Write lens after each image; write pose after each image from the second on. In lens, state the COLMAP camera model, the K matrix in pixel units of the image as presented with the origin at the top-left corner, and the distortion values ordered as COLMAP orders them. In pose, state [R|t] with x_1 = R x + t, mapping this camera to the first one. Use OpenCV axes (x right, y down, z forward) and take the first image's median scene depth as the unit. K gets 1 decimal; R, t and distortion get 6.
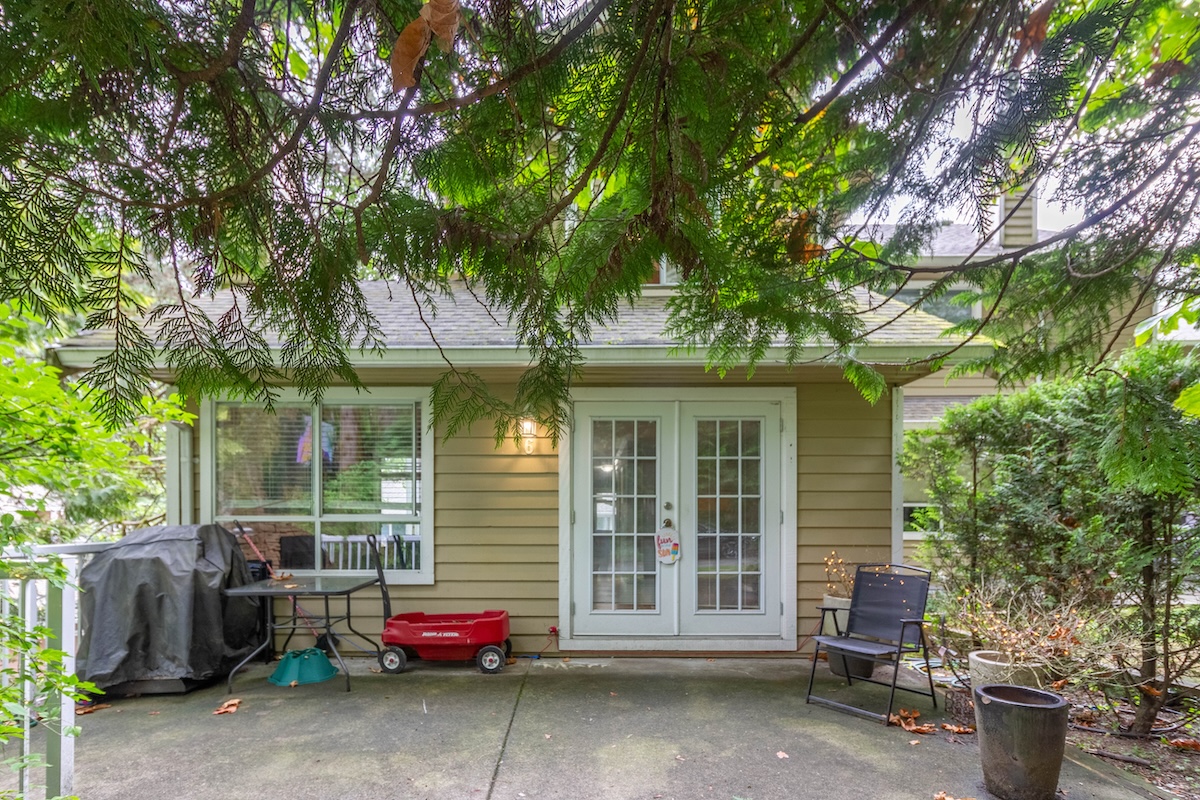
lens RADIAL K [[603.2, 0, 584.8], [0, 603.2, 531.7], [0, 0, 1]] dist [0.006032, 0.000491]
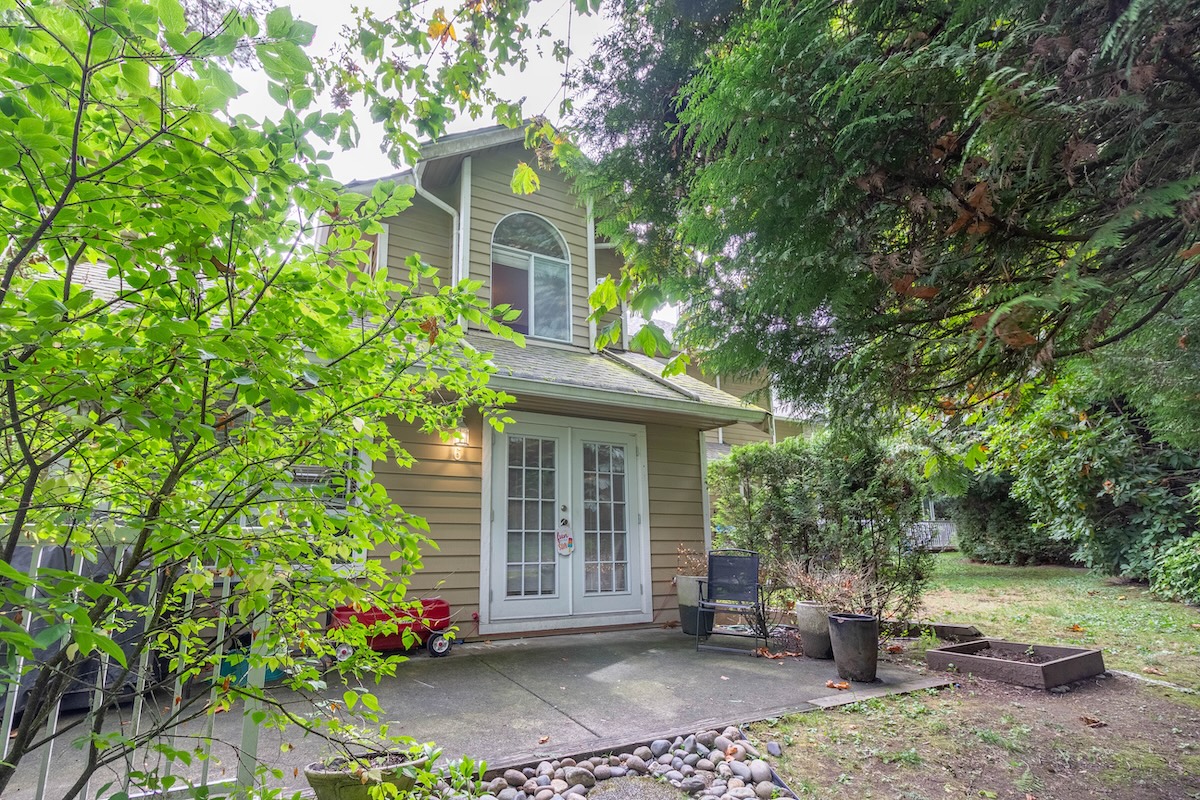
lens RADIAL K [[575.0, 0, 571.2], [0, 575.0, 431.8], [0, 0, 1]] dist [-0.004425, 0.001465]
pose [[0.885367, 0.089299, 0.456236, -0.410943], [0.005131, 0.979442, -0.201662, 0.043058], [-0.464865, 0.180886, 0.866707, -0.071711]]
